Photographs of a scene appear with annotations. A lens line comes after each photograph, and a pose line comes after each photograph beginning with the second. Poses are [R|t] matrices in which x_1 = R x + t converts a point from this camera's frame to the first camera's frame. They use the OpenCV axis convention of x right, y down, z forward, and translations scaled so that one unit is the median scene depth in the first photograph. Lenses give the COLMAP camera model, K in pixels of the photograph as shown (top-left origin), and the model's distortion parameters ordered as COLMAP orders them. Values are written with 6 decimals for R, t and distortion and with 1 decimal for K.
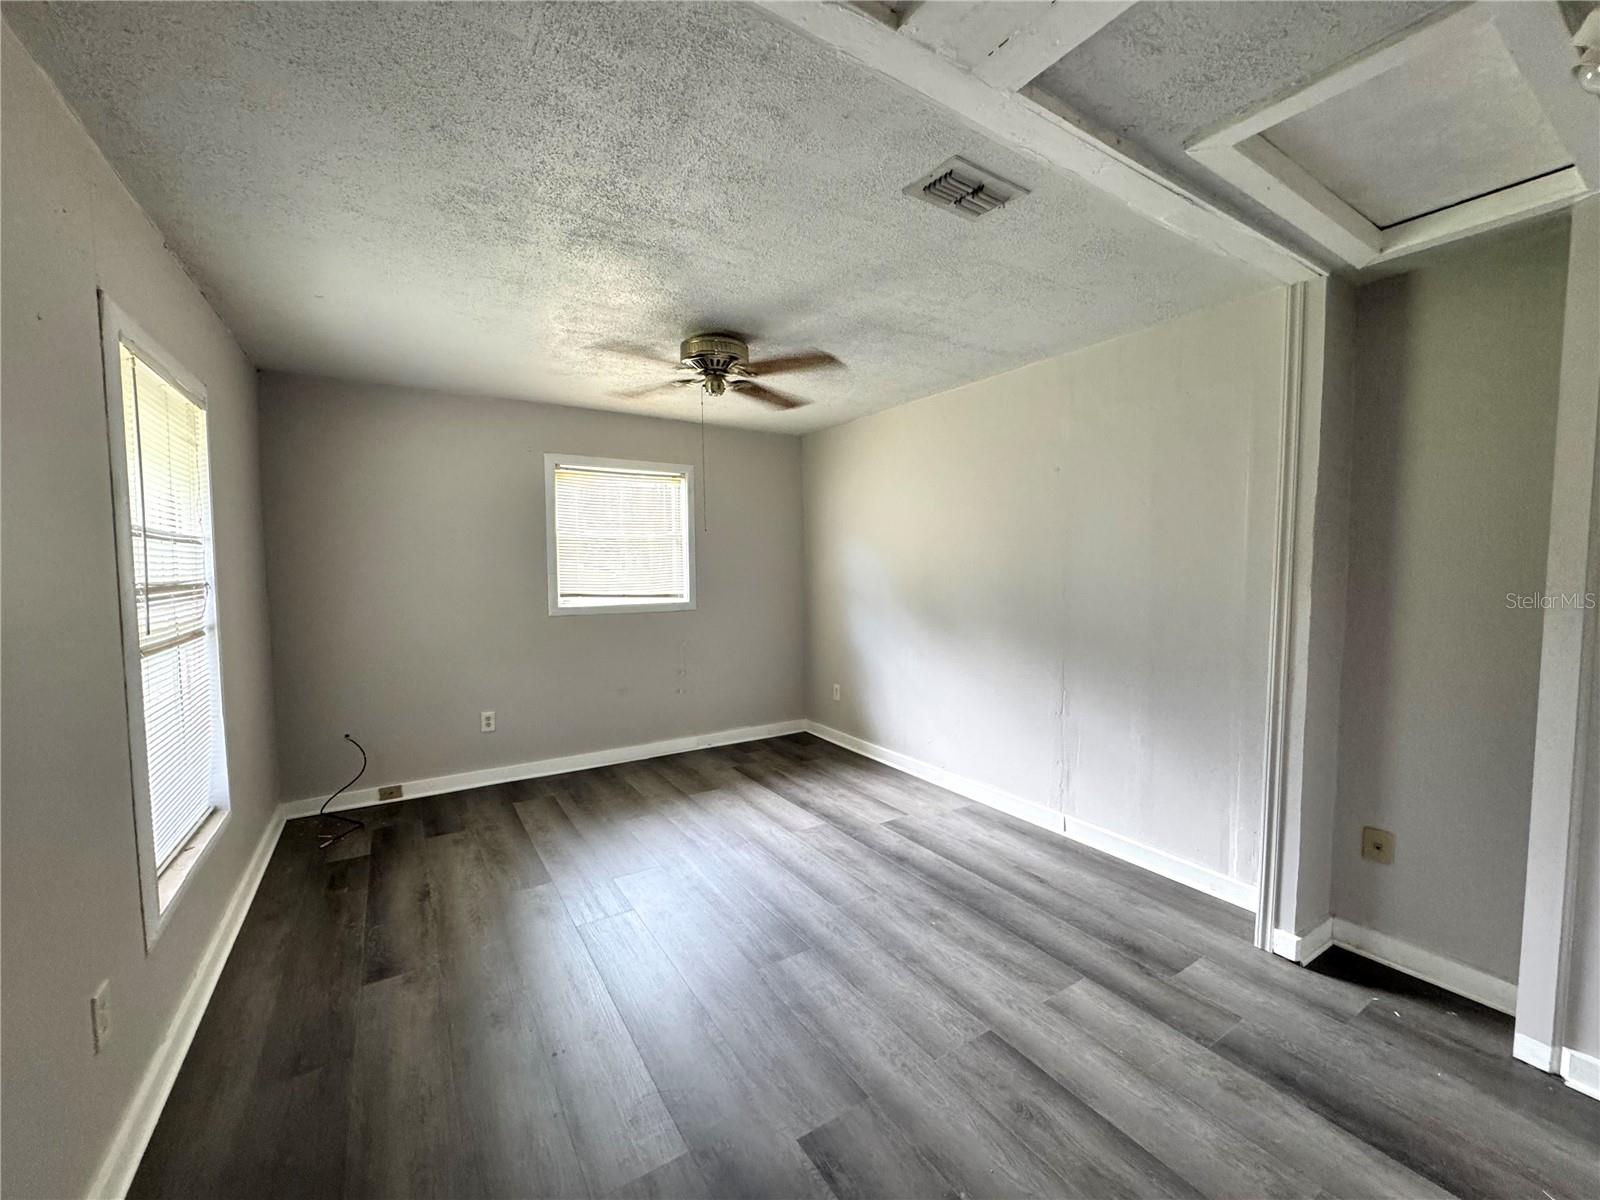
lens RADIAL K [[640.6, 0, 798.0], [0, 640.6, 603.0], [0, 0, 1]] dist [0.000576, -0.000561]
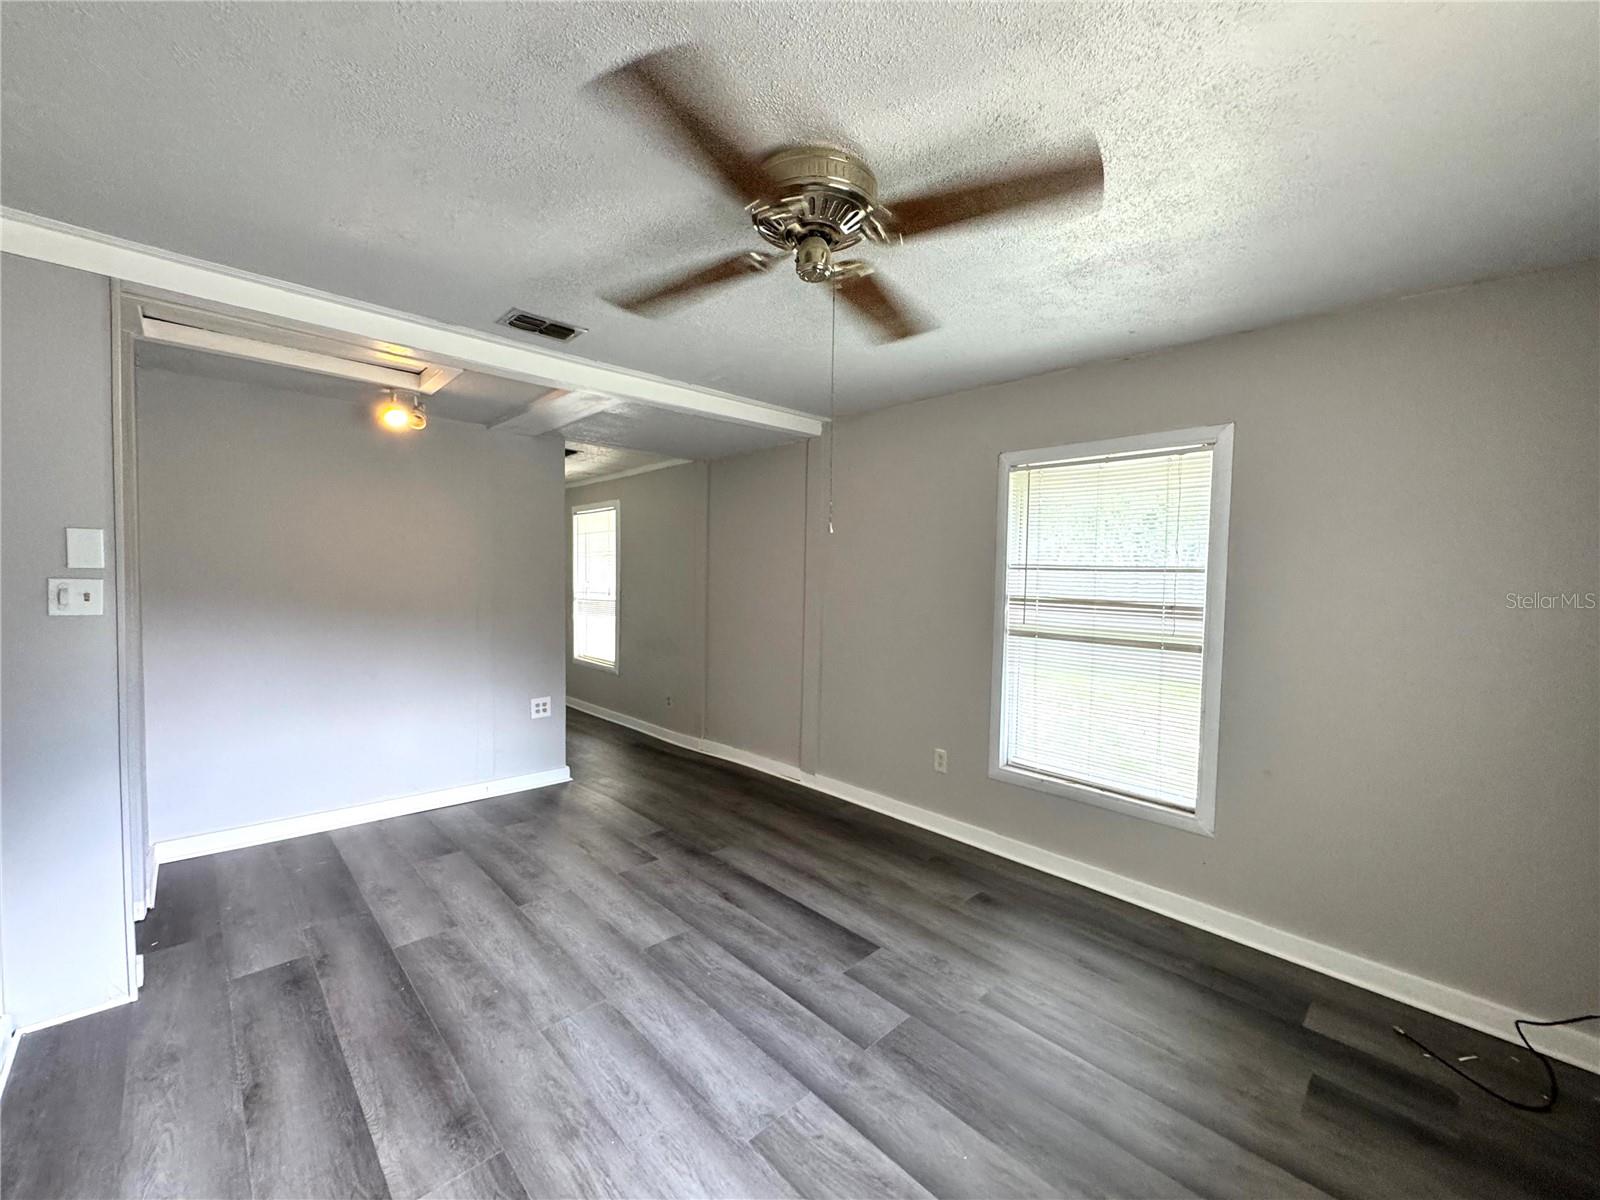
lens RADIAL K [[640.6, 0, 803.6], [0, 640.6, 592.8], [0, 0, 1]] dist [0.000576, -0.000561]
pose [[-0.977930, -0.007779, -0.208787, -0.012599], [-0.028099, 0.995125, 0.094538, -0.142259], [0.207034, 0.098318, -0.973381, 1.938324]]
